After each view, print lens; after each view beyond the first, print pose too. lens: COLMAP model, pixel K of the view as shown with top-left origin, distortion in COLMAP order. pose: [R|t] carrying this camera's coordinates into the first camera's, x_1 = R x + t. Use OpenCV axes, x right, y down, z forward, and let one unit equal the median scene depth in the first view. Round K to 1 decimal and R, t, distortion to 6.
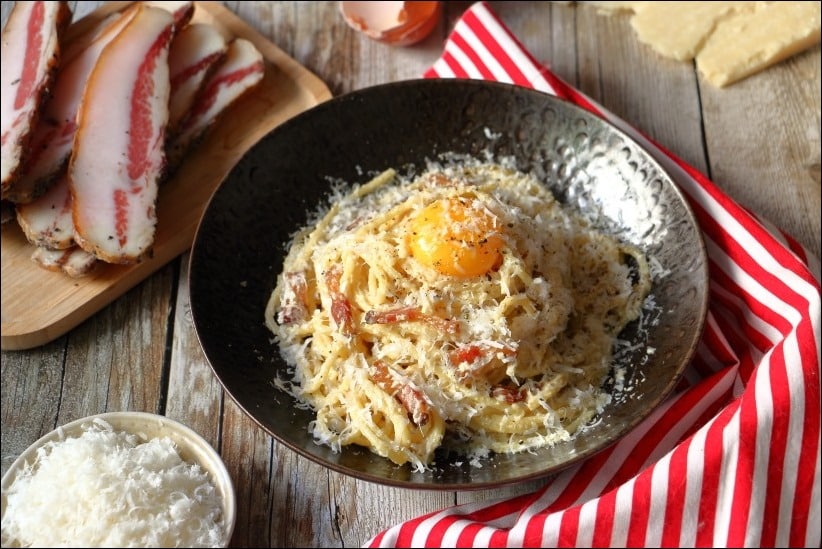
lens RADIAL K [[1824.8, 0, 410.9], [0, 1824.8, 256.4], [0, 0, 1]] dist [0.137746, 0.489776]
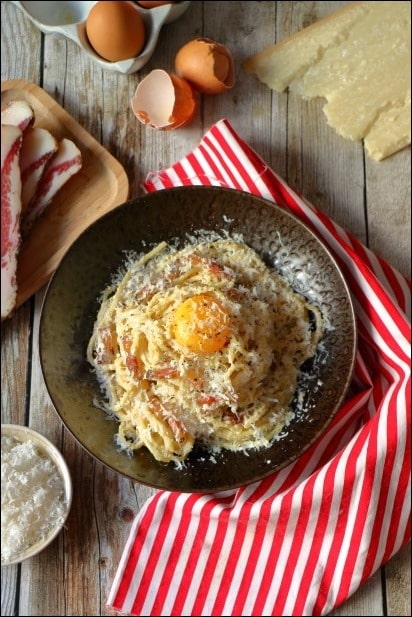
lens RADIAL K [[1158.5, 0, 209.3], [0, 1158.5, 314.5], [0, 0, 1]] dist [0.110493, 0.183282]
pose [[0.999973, -0.002189, -0.007075, 0.038752], [0.004651, 0.929055, 0.369912, -0.395856], [0.005764, -0.369934, 0.929040, 0.047715]]
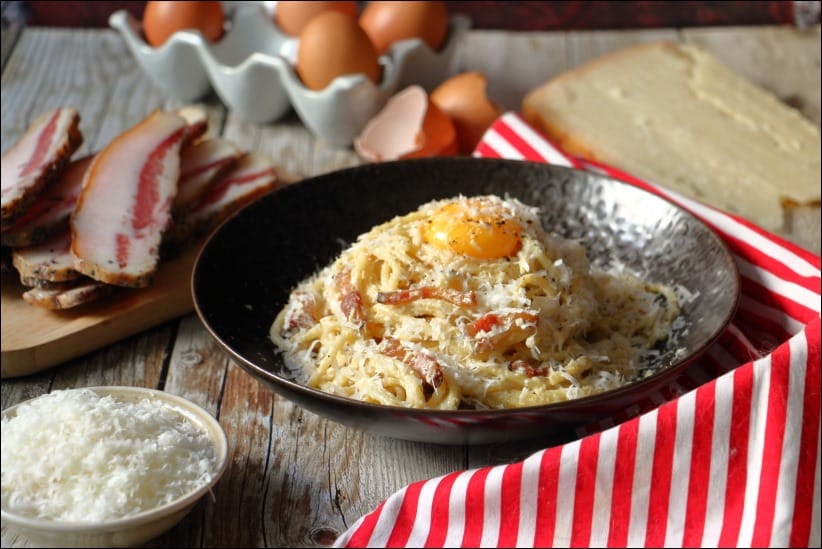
lens RADIAL K [[2106.1, 0, 411.0], [0, 2106.1, 274.5], [0, 0, 1]] dist [0.260668, 0.239023]
pose [[0.999883, 0.010805, -0.010819, 0.004399], [-0.014227, 0.916621, -0.399504, 0.451167], [0.005600, 0.399611, 0.916668, -0.008335]]
